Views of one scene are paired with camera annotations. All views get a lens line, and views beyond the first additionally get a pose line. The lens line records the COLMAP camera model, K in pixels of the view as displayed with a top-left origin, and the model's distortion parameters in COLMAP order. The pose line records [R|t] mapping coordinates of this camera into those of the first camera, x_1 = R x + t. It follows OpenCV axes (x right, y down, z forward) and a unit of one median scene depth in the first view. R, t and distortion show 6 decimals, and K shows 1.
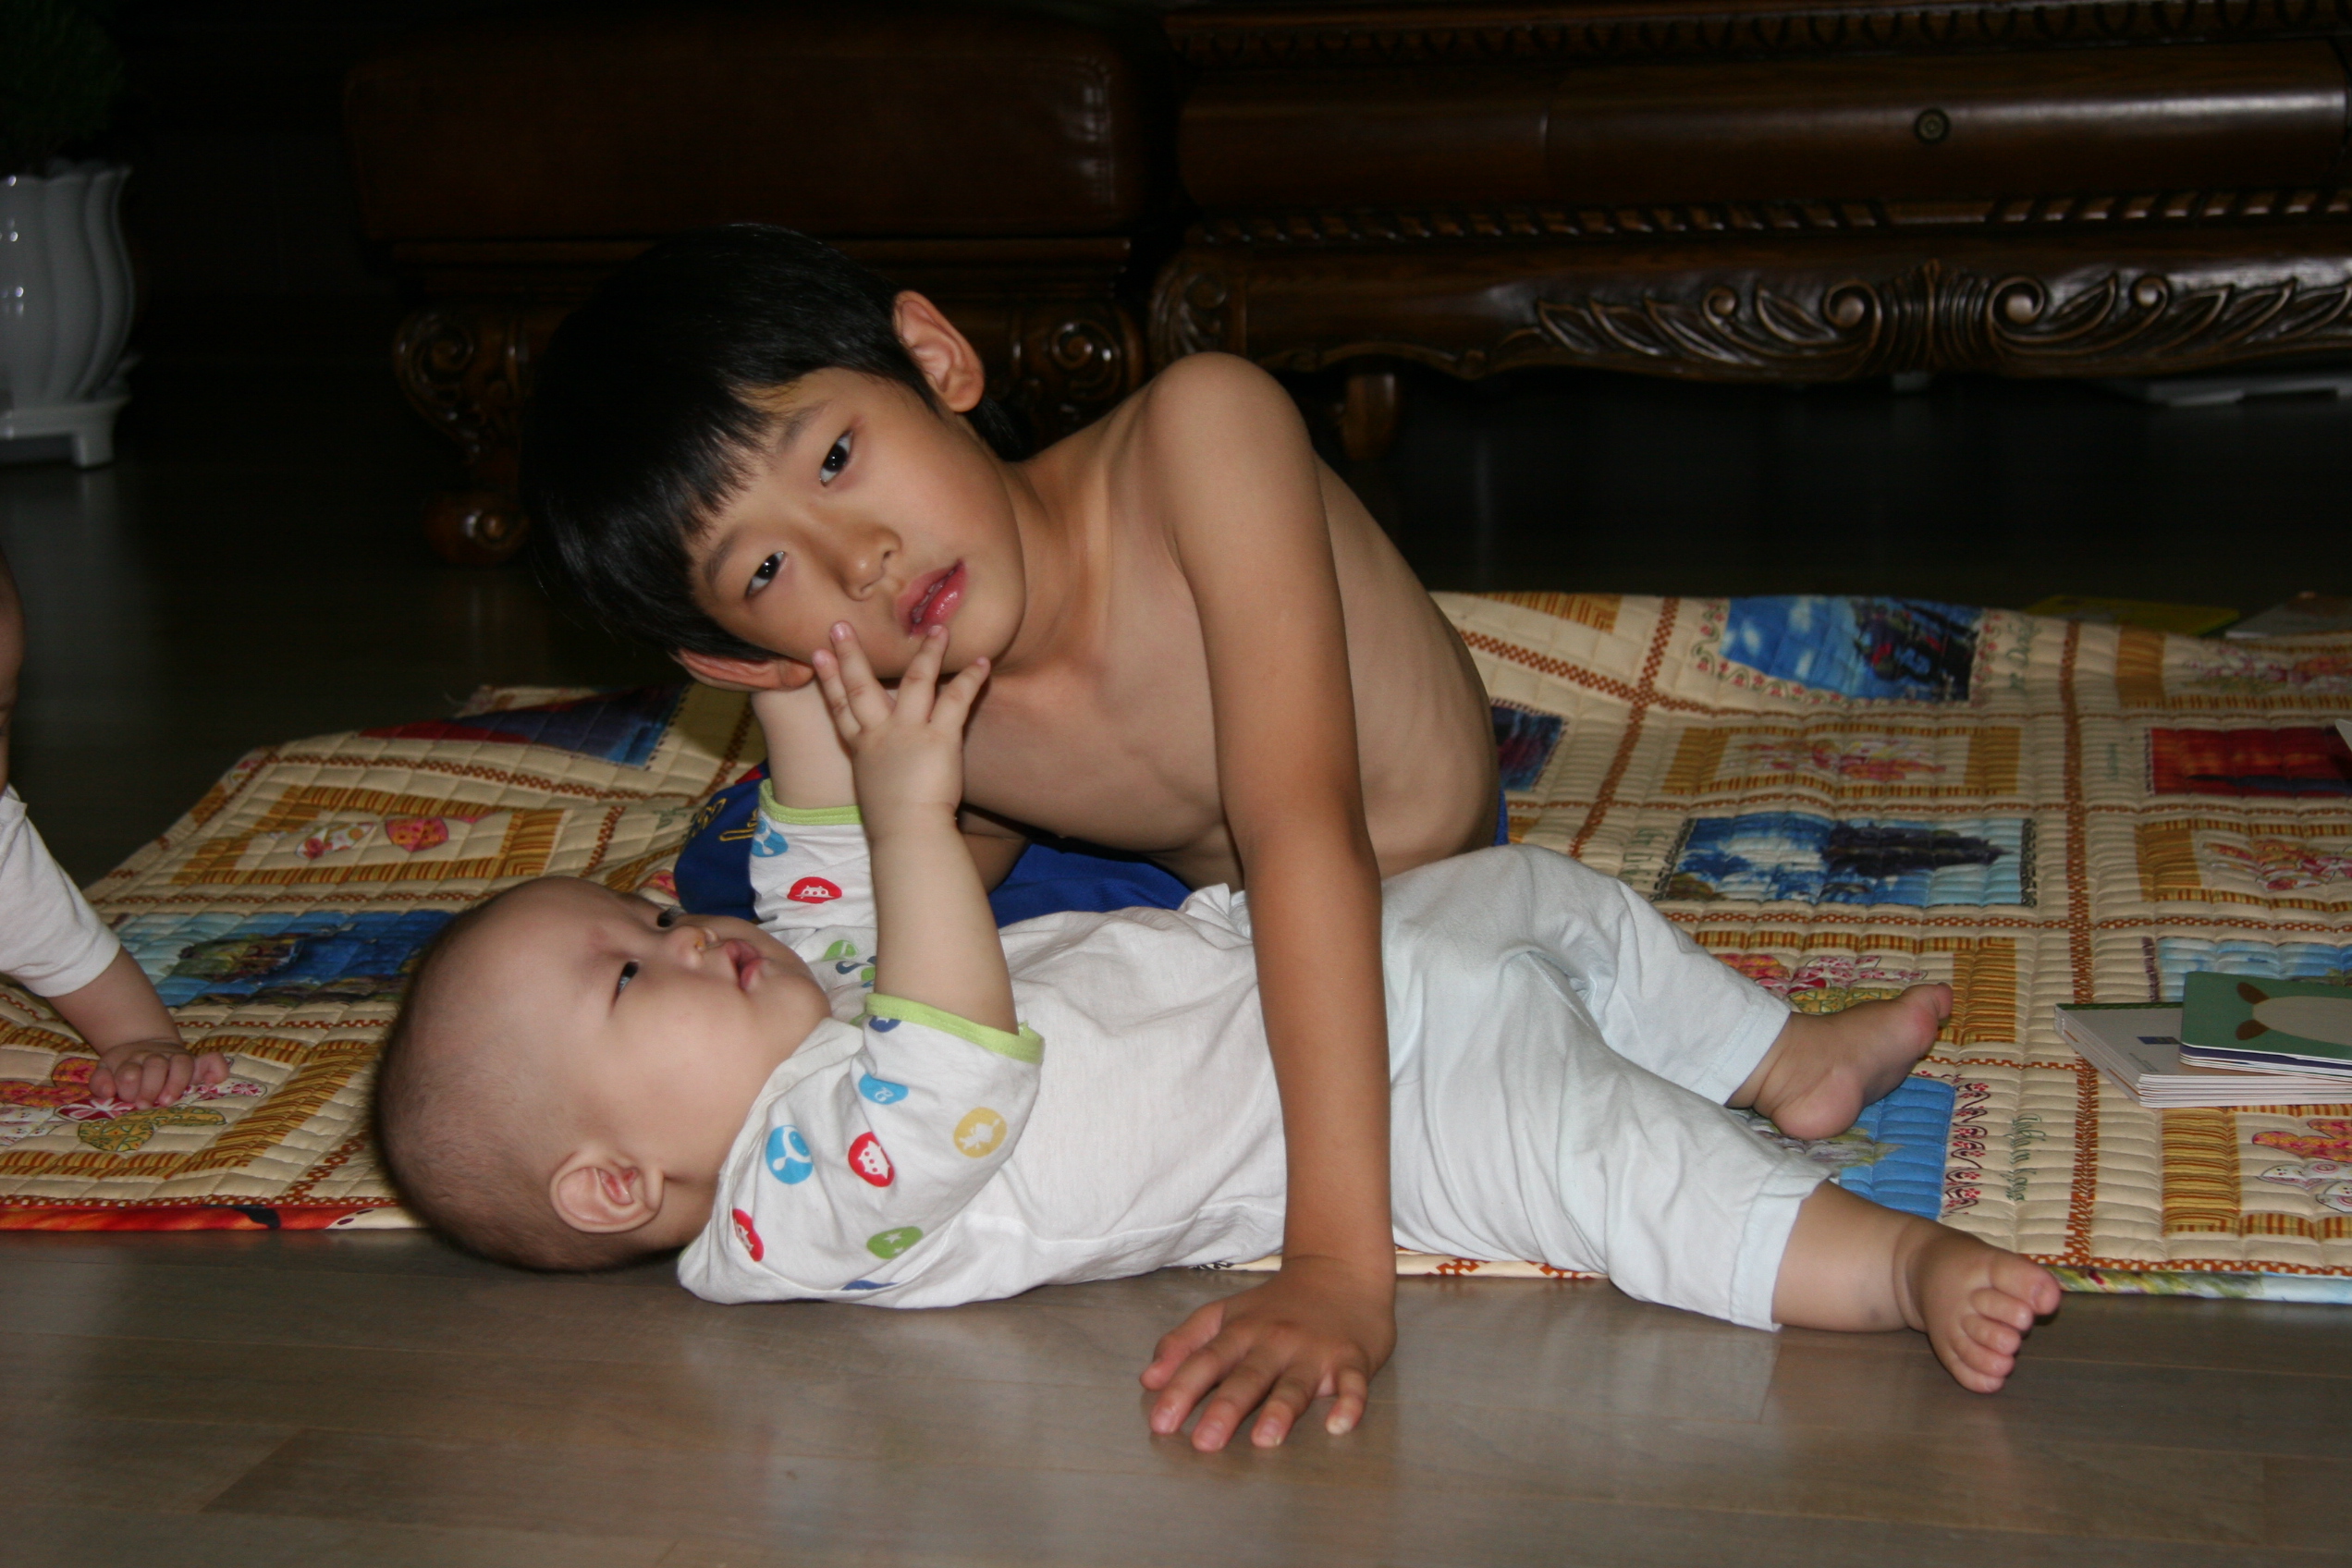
lens RADIAL K [[4660.4, 0, 1176.0], [0, 4660.4, 784.0], [0, 0, 1]] dist [0.366600, -0.383342]
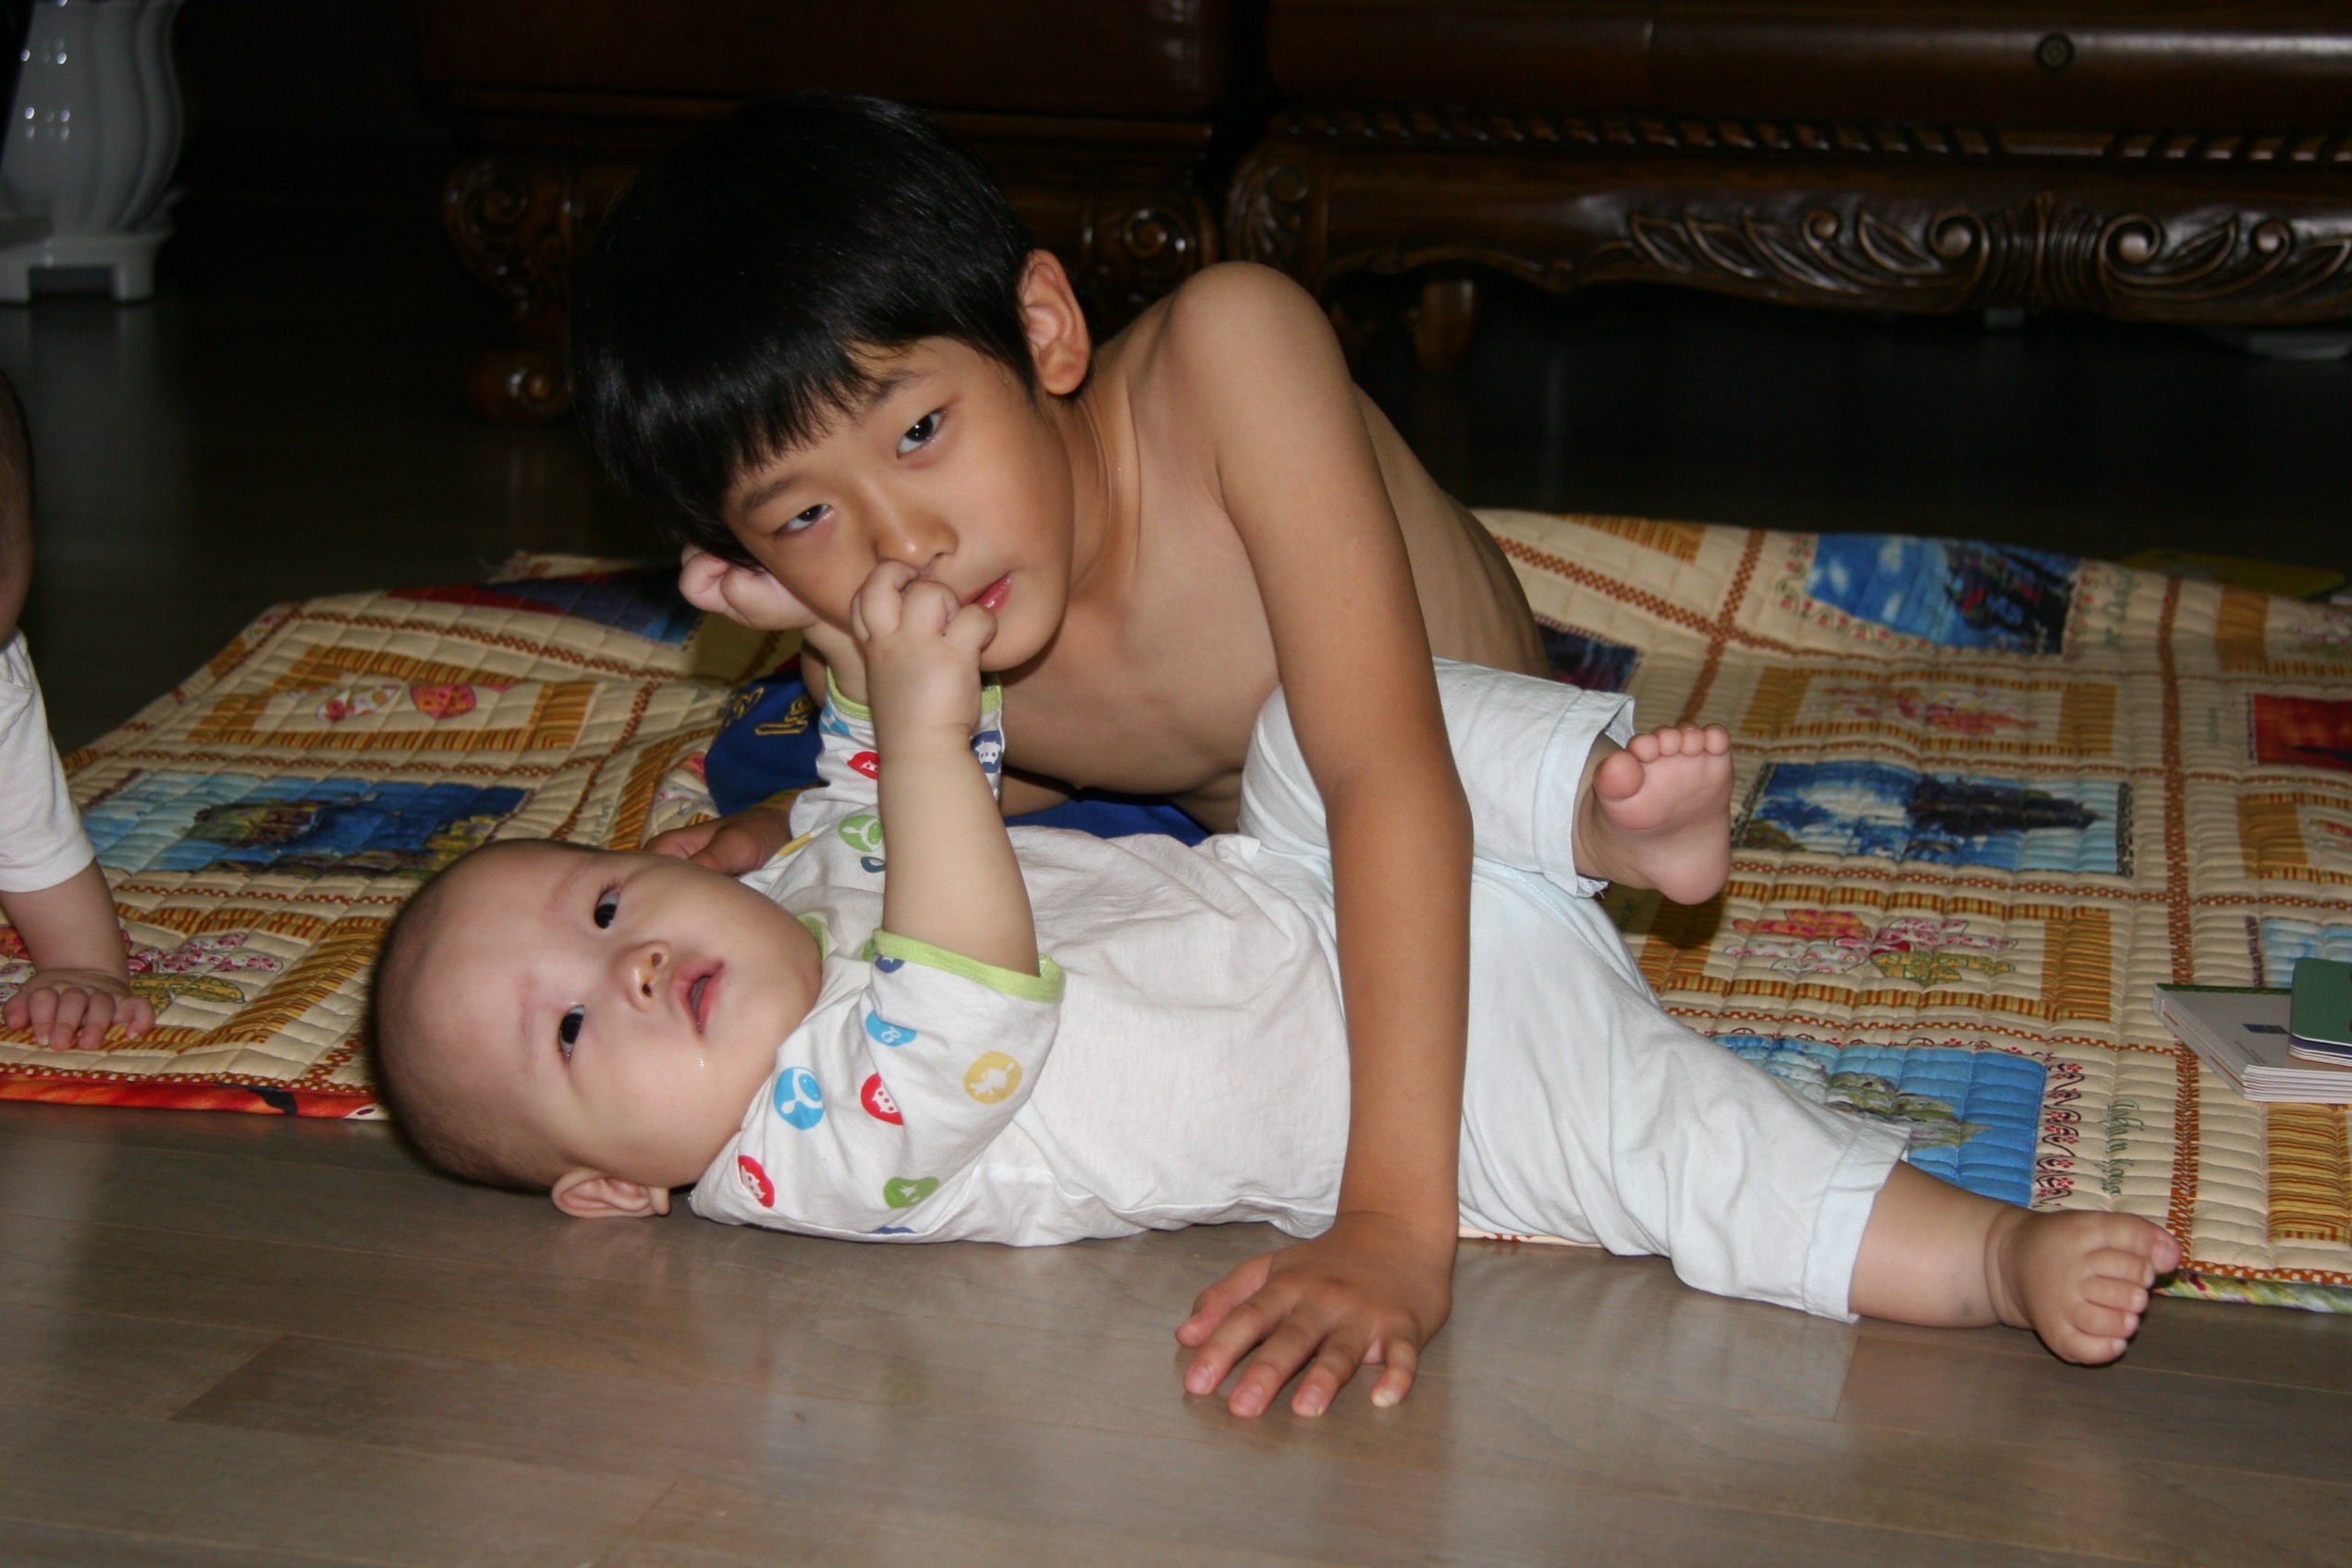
lens RADIAL K [[4660.4, 0, 1176.0], [0, 4660.4, 784.0], [0, 0, 1]] dist [0.366600, -0.383342]
pose [[0.998352, 0.057130, -0.005367, -0.005144], [-0.057000, 0.998133, 0.021933, -0.002181], [0.006610, -0.021591, 0.999745, 0.037404]]
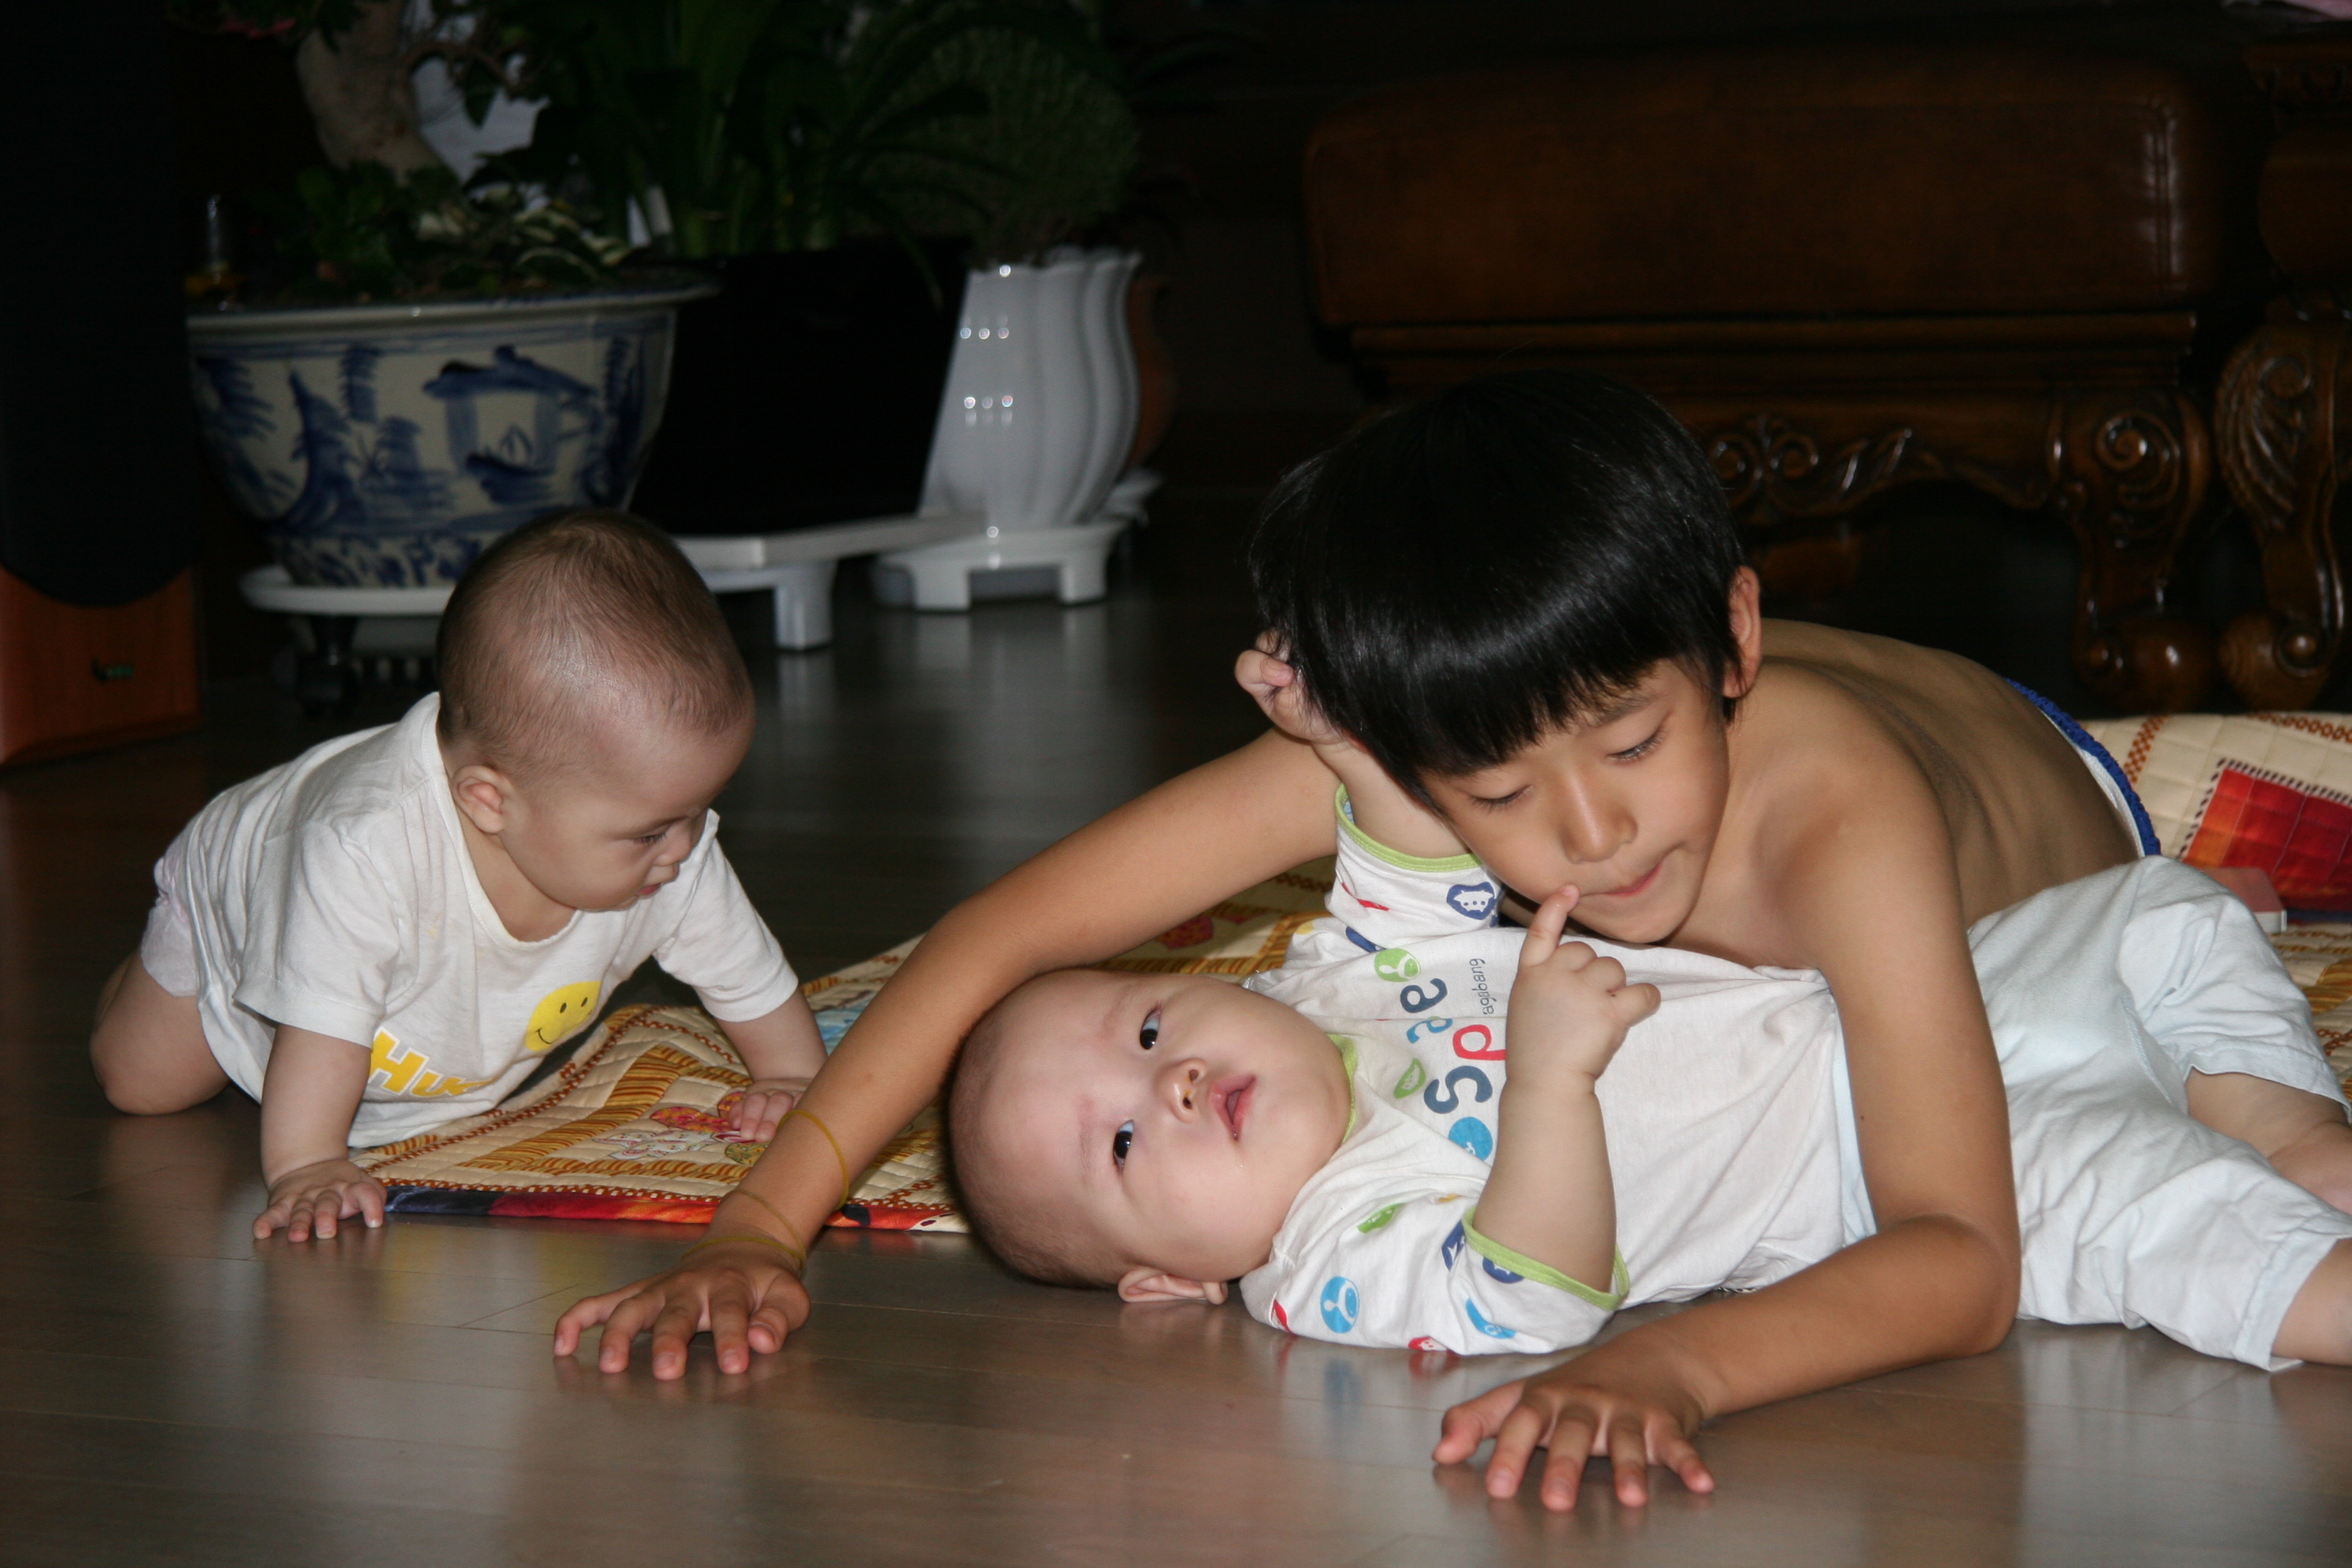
lens RADIAL K [[6949.9, 0, 1135.7], [0, 6949.9, 792.7], [0, 0, 1]] dist [0.571754, 0.182901]
pose [[0.962299, 0.022949, -0.271024, 0.182316], [-0.038976, 0.997785, -0.053900, 0.051901], [0.269187, 0.062431, 0.961062, -0.298241]]
